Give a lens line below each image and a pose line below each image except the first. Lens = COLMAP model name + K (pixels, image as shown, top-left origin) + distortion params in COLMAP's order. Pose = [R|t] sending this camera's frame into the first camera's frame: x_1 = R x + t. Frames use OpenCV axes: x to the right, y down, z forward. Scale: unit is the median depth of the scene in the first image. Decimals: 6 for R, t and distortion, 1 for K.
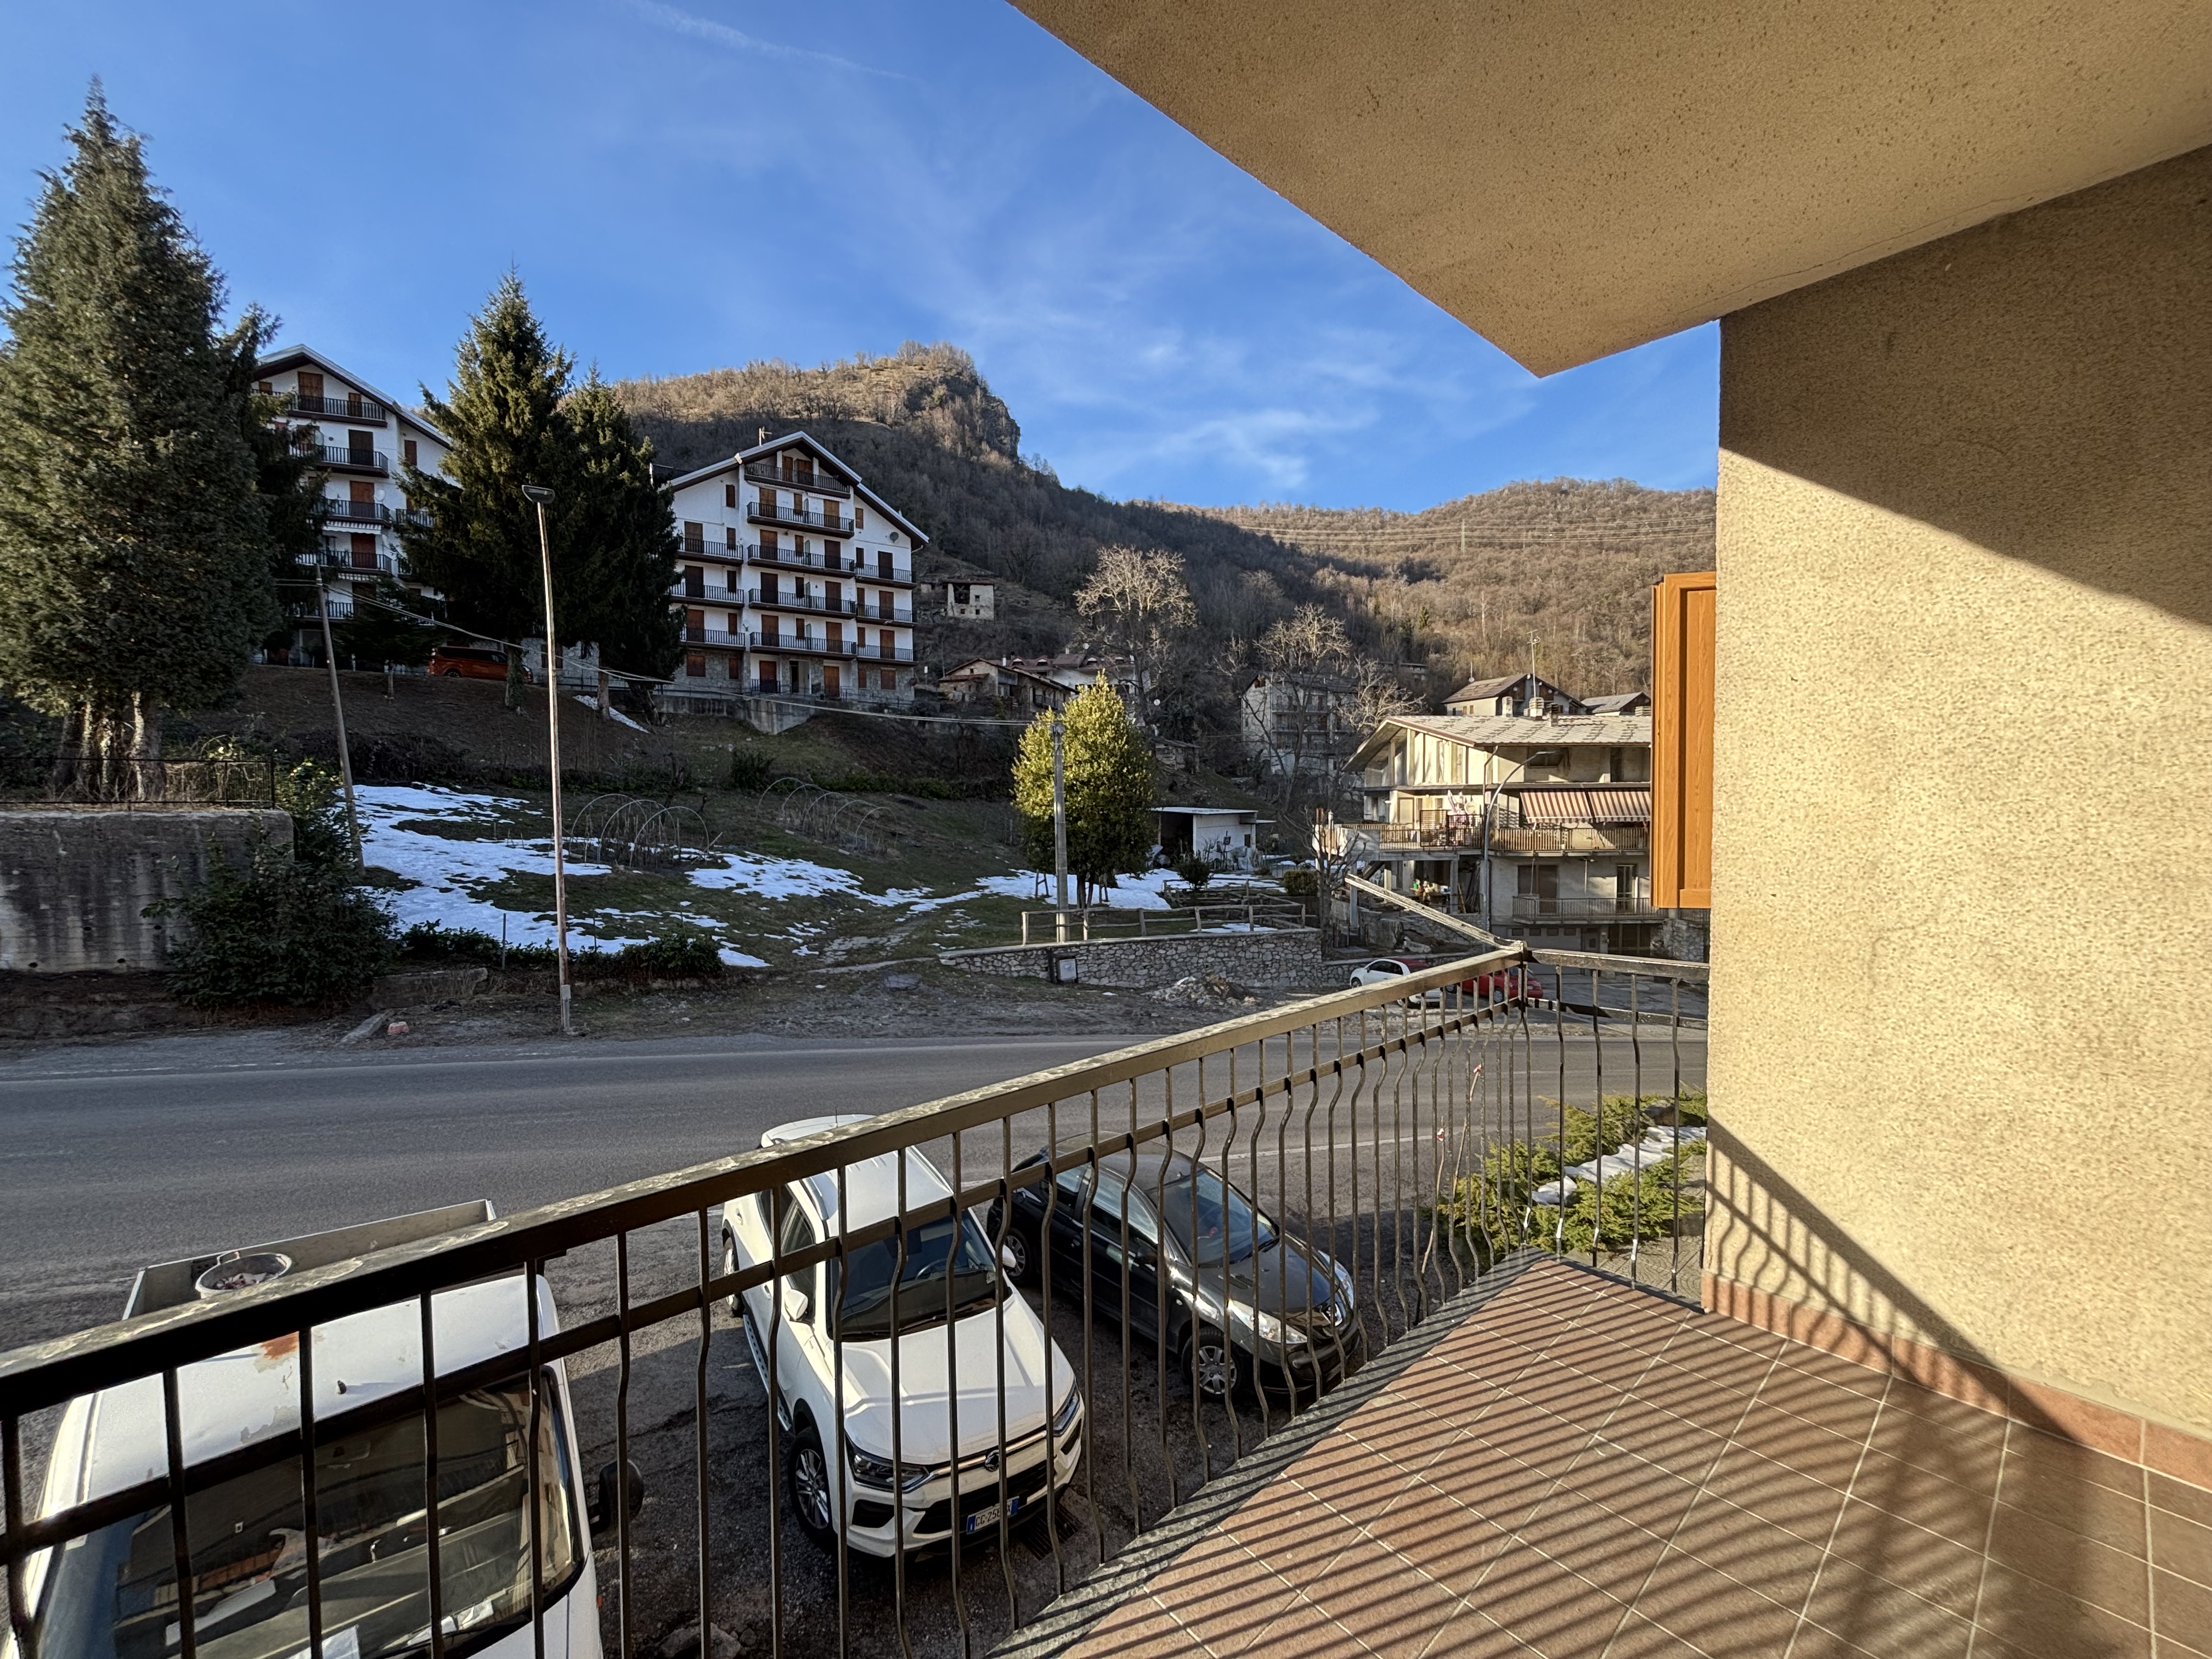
lens RADIAL K [[893.3, 0, 1114.2], [0, 893.3, 828.4], [0, 0, 1]] dist [0.002455, -0.001310]
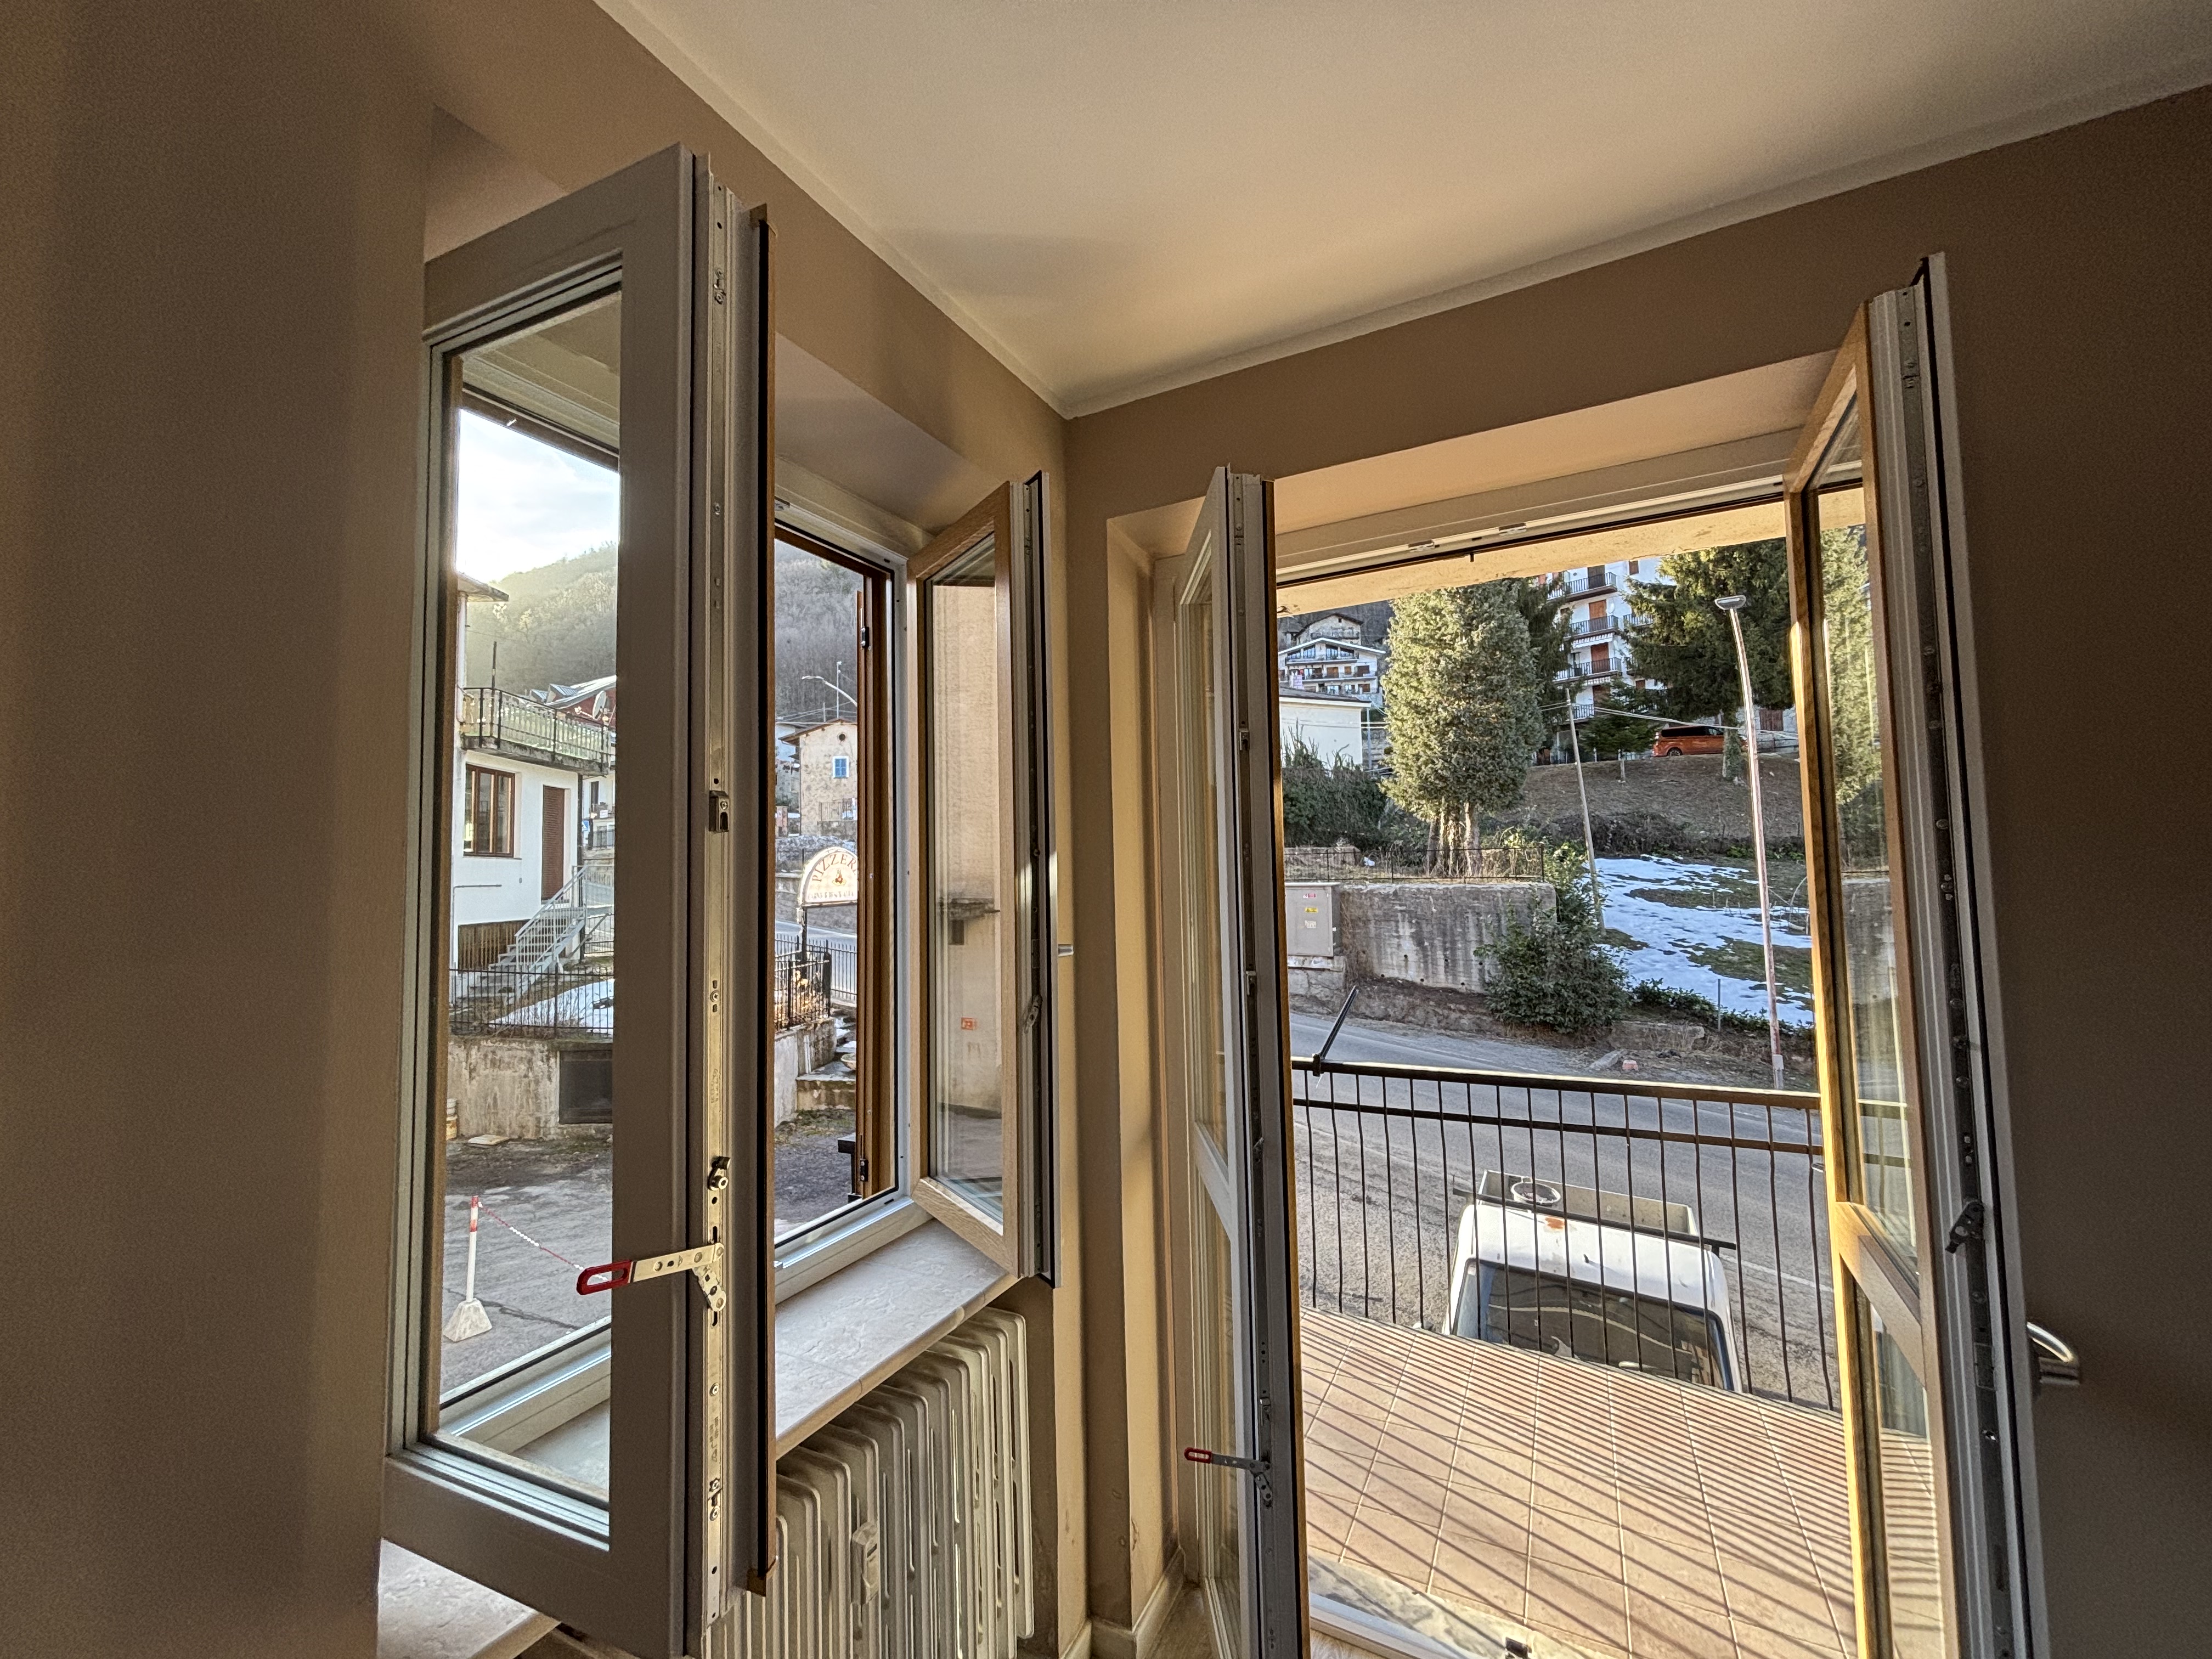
lens RADIAL K [[893.3, 0, 1106.2], [0, 893.3, 819.6], [0, 0, 1]] dist [0.002455, -0.001310]
pose [[0.354198, -0.064312, -0.932956, 0.028212], [-0.012736, 0.997208, -0.073576, -0.002832], [0.935084, 0.037943, 0.352390, -0.029459]]
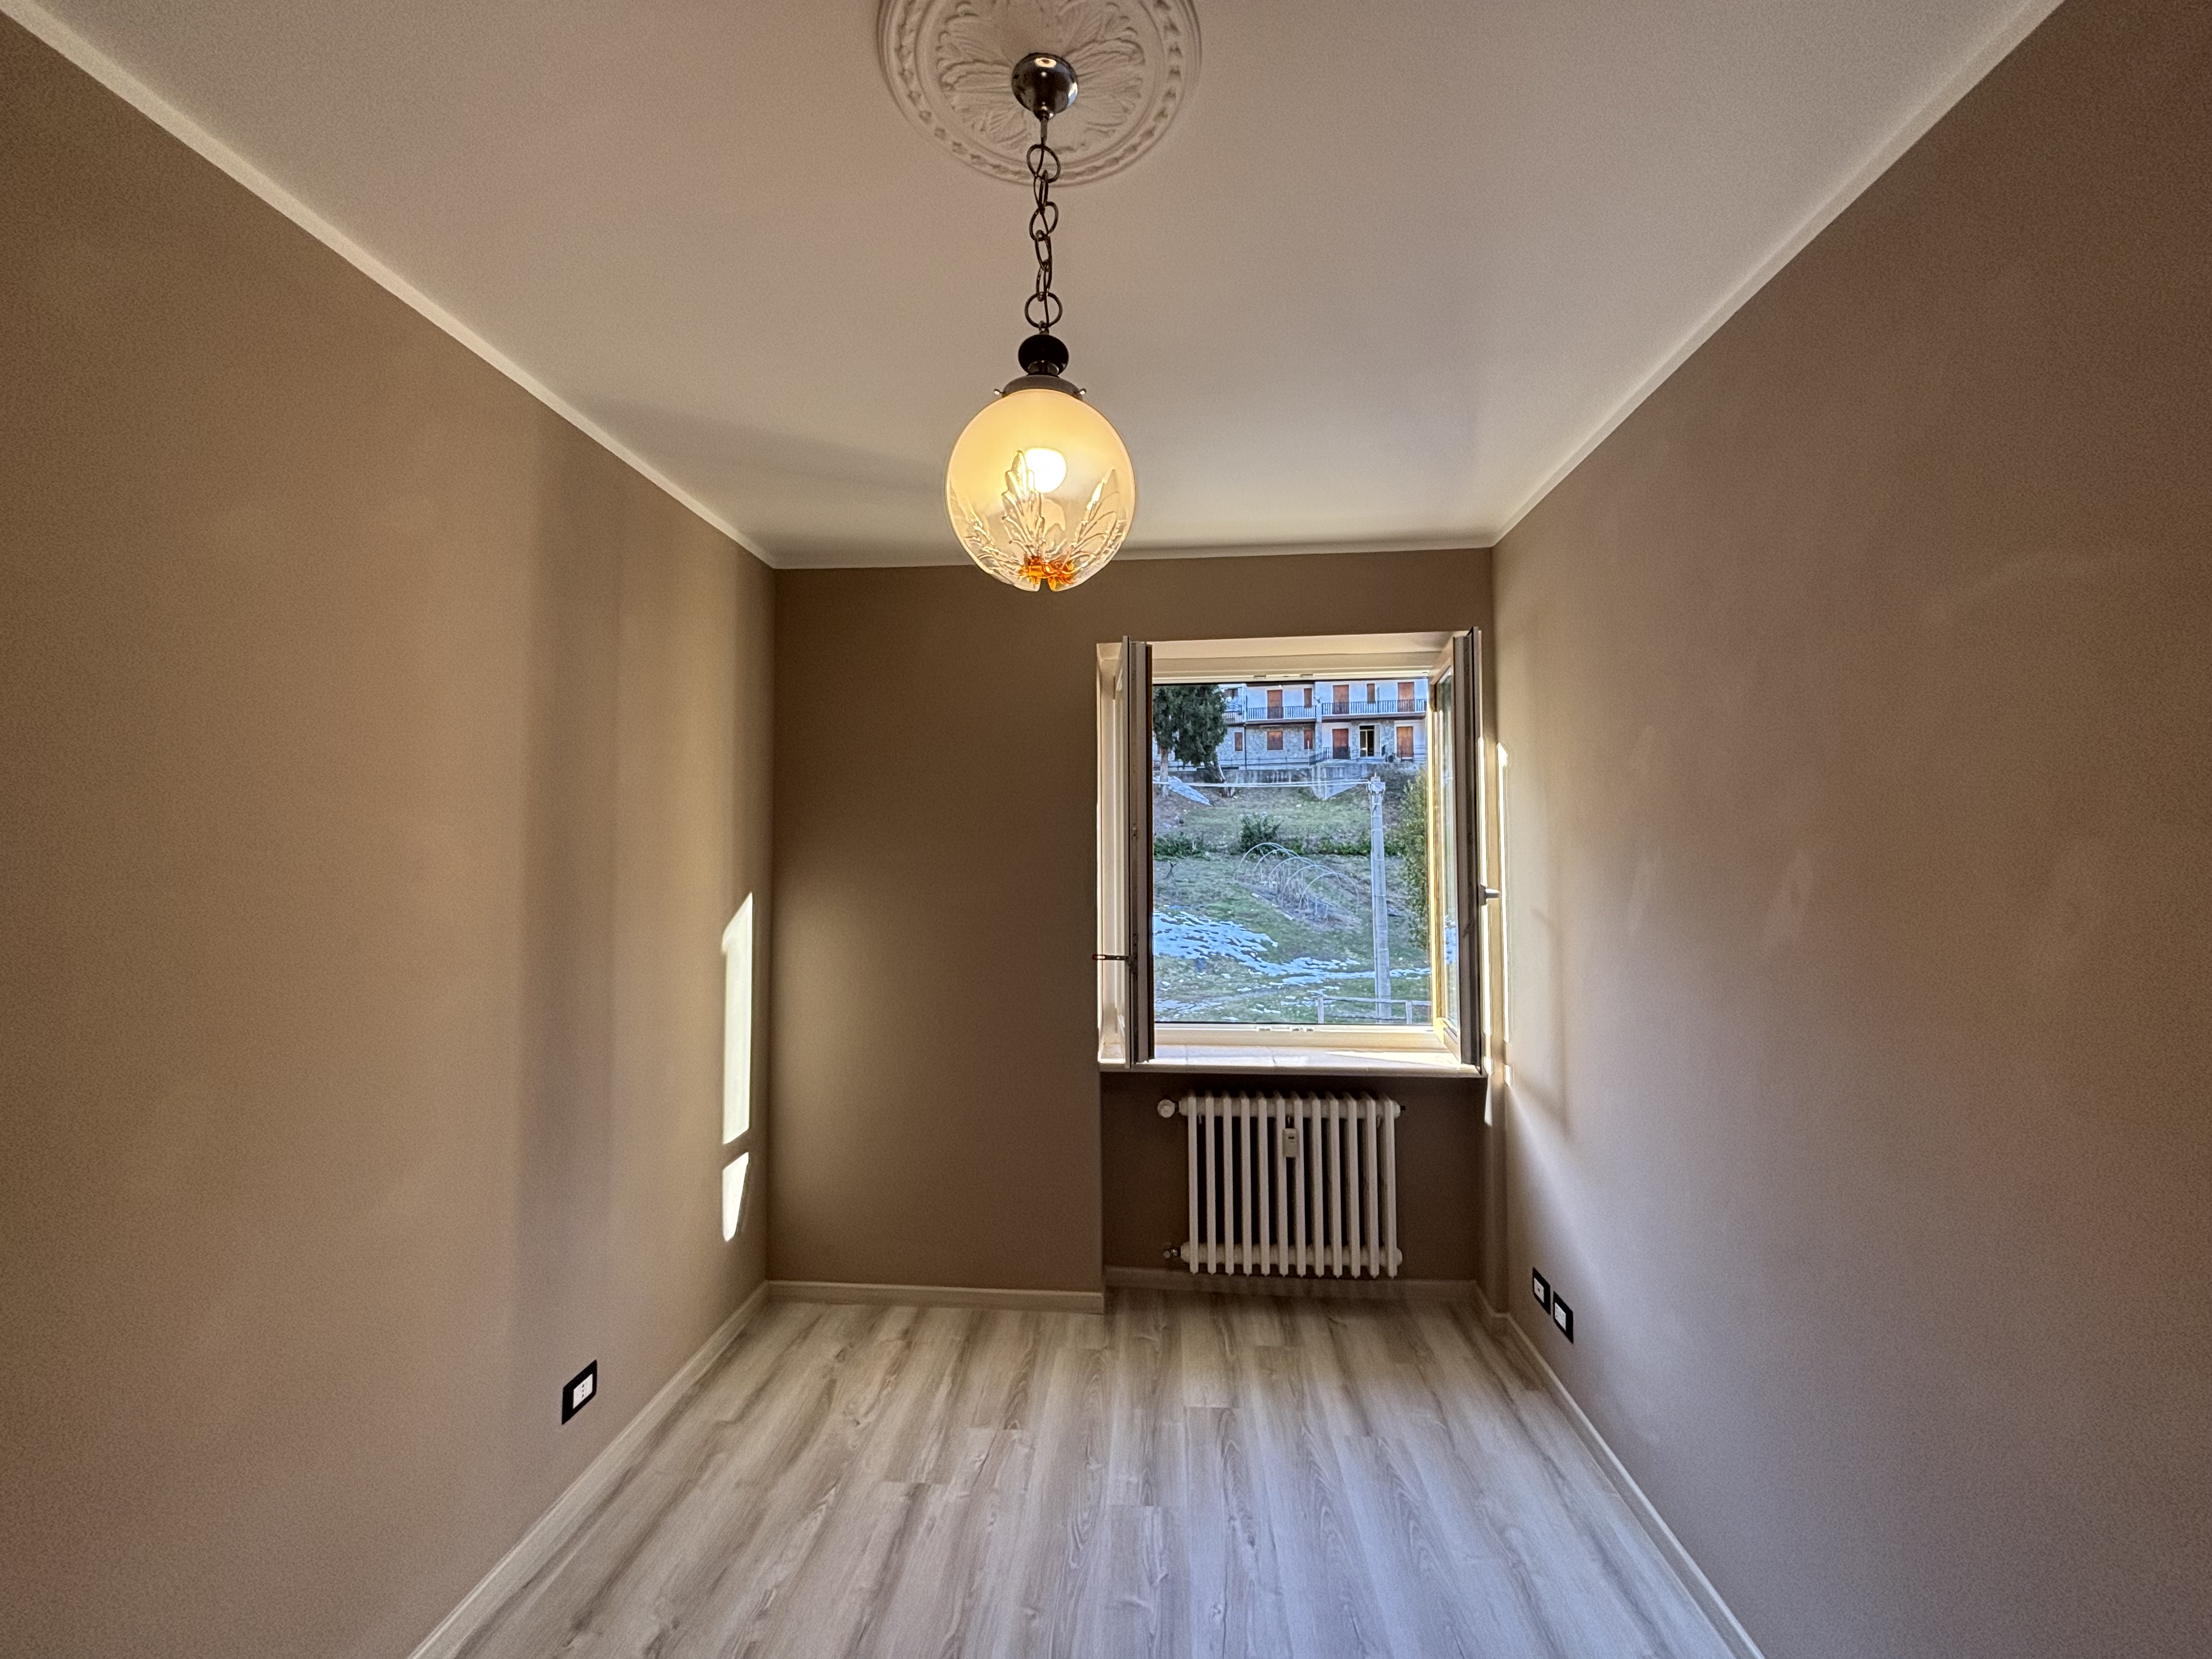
lens RADIAL K [[893.3, 0, 1099.7], [0, 893.3, 824.8], [0, 0, 1]] dist [0.002455, -0.001310]
pose [[0.699814, -0.024654, -0.713900, 0.200697], [-0.025146, 0.997935, -0.059113, -0.009669], [0.713883, 0.059320, 0.697748, 0.109898]]
